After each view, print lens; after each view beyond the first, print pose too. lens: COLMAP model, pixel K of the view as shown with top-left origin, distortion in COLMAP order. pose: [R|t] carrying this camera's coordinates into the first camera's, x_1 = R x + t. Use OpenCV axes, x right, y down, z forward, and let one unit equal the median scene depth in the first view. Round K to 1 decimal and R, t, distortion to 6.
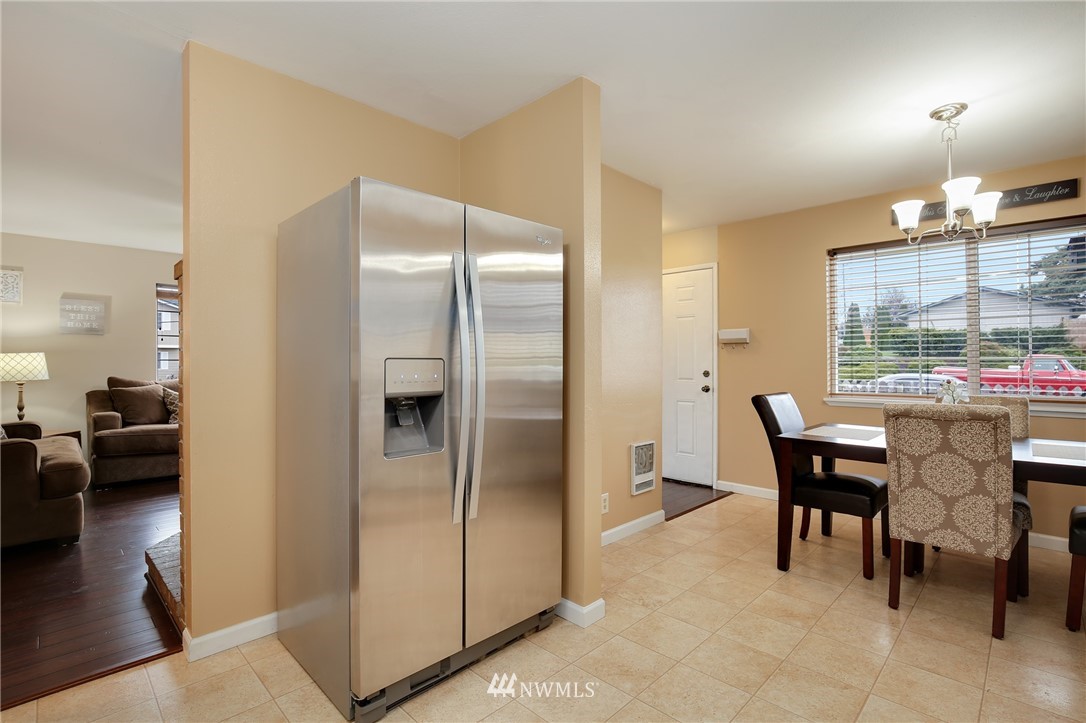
lens RADIAL K [[505.0, 0, 547.1], [0, 505.0, 362.8], [0, 0, 1]] dist [-0.029760, 0.005982]
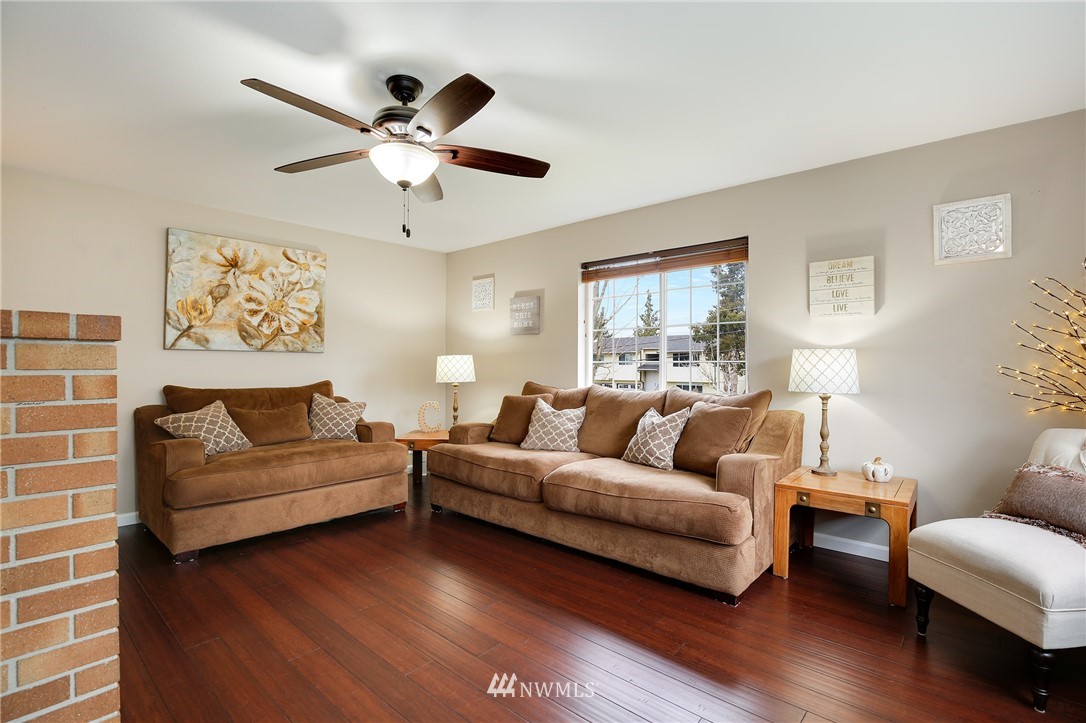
lens RADIAL K [[505.0, 0, 547.1], [0, 505.0, 362.8], [0, 0, 1]] dist [-0.029760, 0.005982]
pose [[0.032982, -0.008430, -0.999420, -0.003624], [0.000009, 0.999964, -0.008434, 0.004725], [0.999456, 0.000269, 0.032981, 1.723601]]
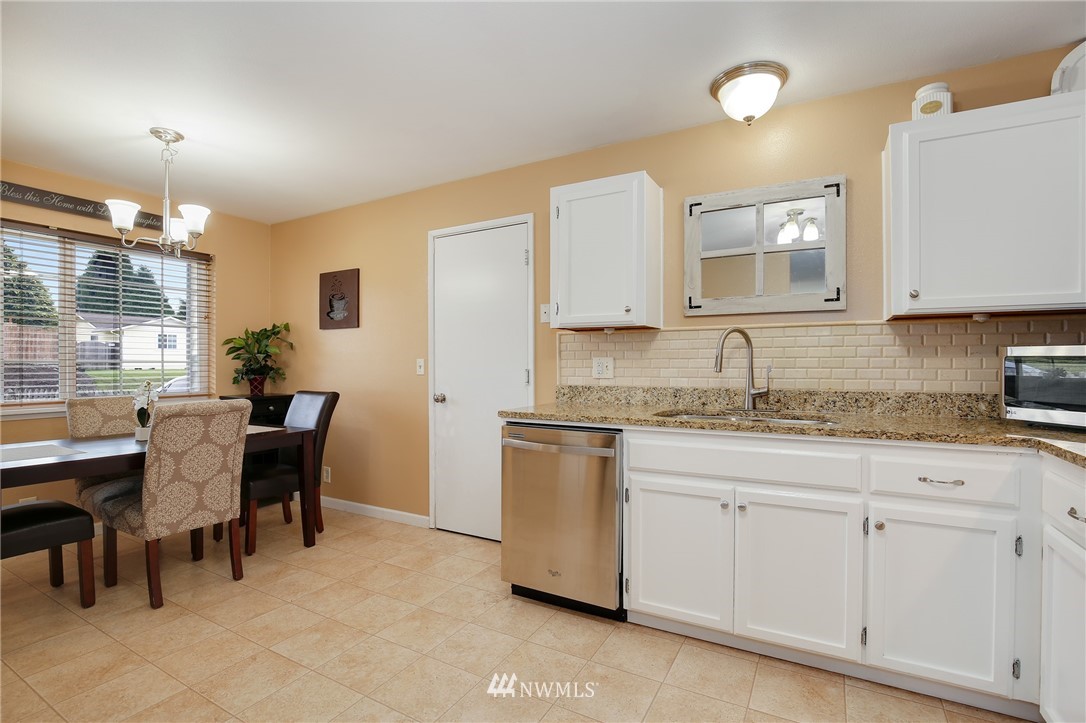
lens RADIAL K [[505.0, 0, 547.1], [0, 505.0, 362.8], [0, 0, 1]] dist [-0.029760, 0.005982]
pose [[-0.251530, -0.000022, 0.967849, -0.373471], [0.001142, 0.999999, 0.000320, -0.004196], [-0.967849, 0.001185, -0.251530, 0.376209]]
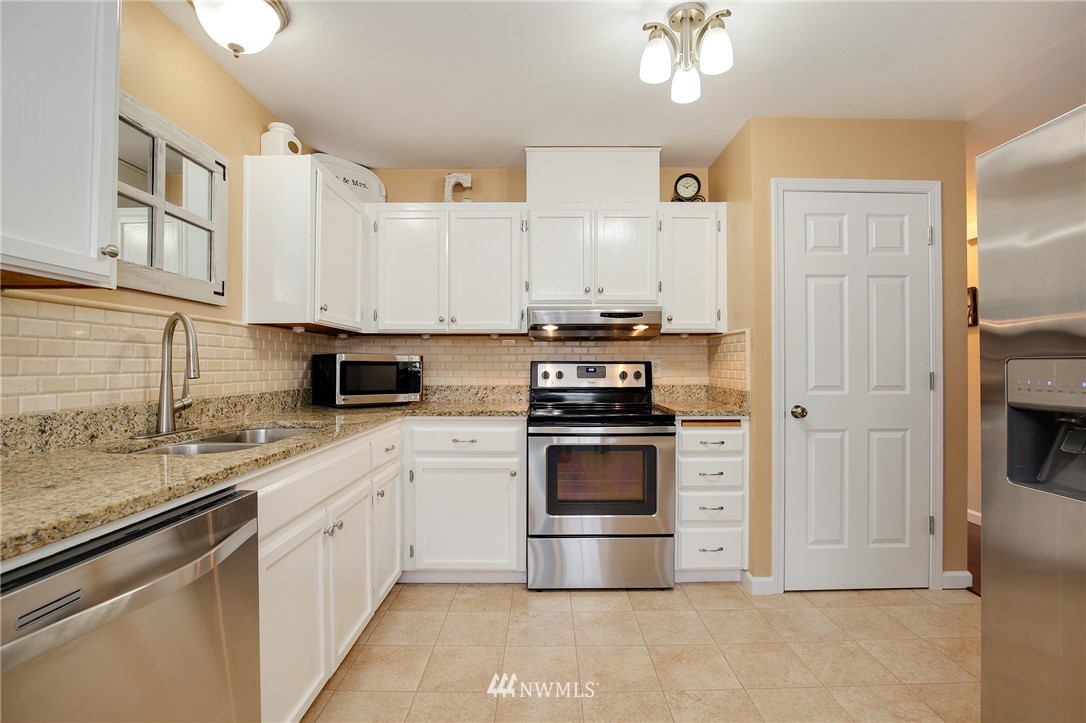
lens RADIAL K [[505.0, 0, 547.1], [0, 505.0, 362.8], [0, 0, 1]] dist [-0.029760, 0.005982]
pose [[-0.718128, -0.003959, -0.695900, 0.409764], [0.000164, 0.999983, -0.005858, -0.002408], [0.695911, -0.004320, -0.718115, 0.553664]]
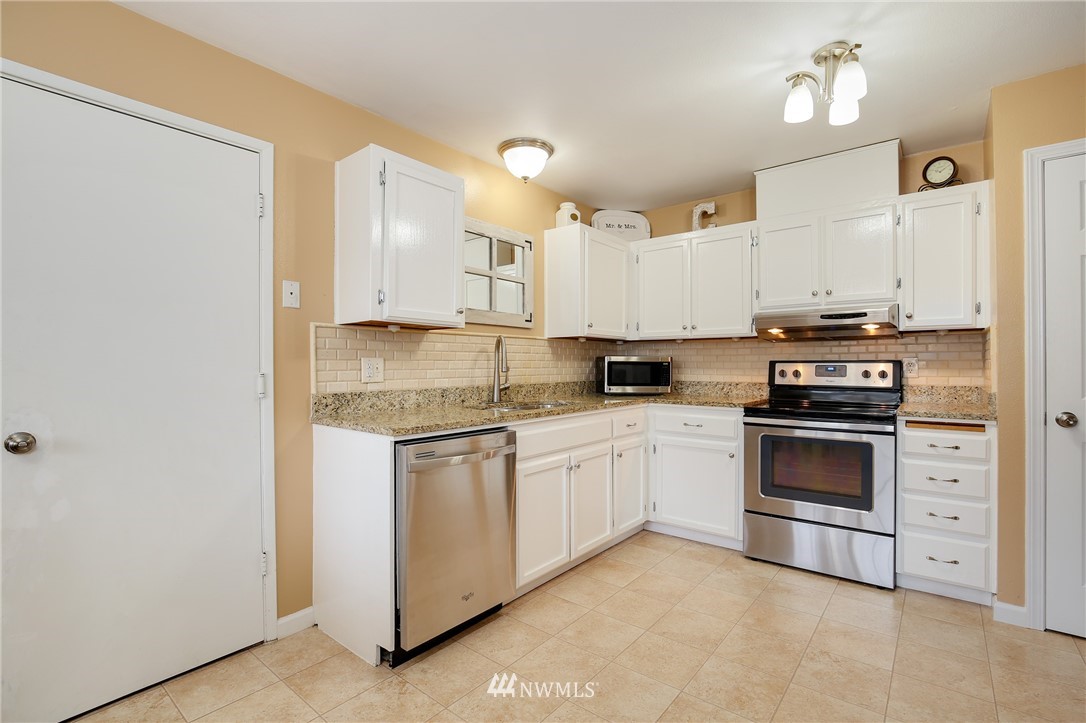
lens RADIAL K [[500.4, 0, 543.0], [0, 500.4, 361.5], [0, 0, 1]] dist [-0.011243, 0.000388]
pose [[-0.996568, -0.000321, -0.082781, 0.318732], [0.000185, 0.999981, -0.006104, -0.003085], [0.082781, -0.006098, -0.996549, 0.870526]]
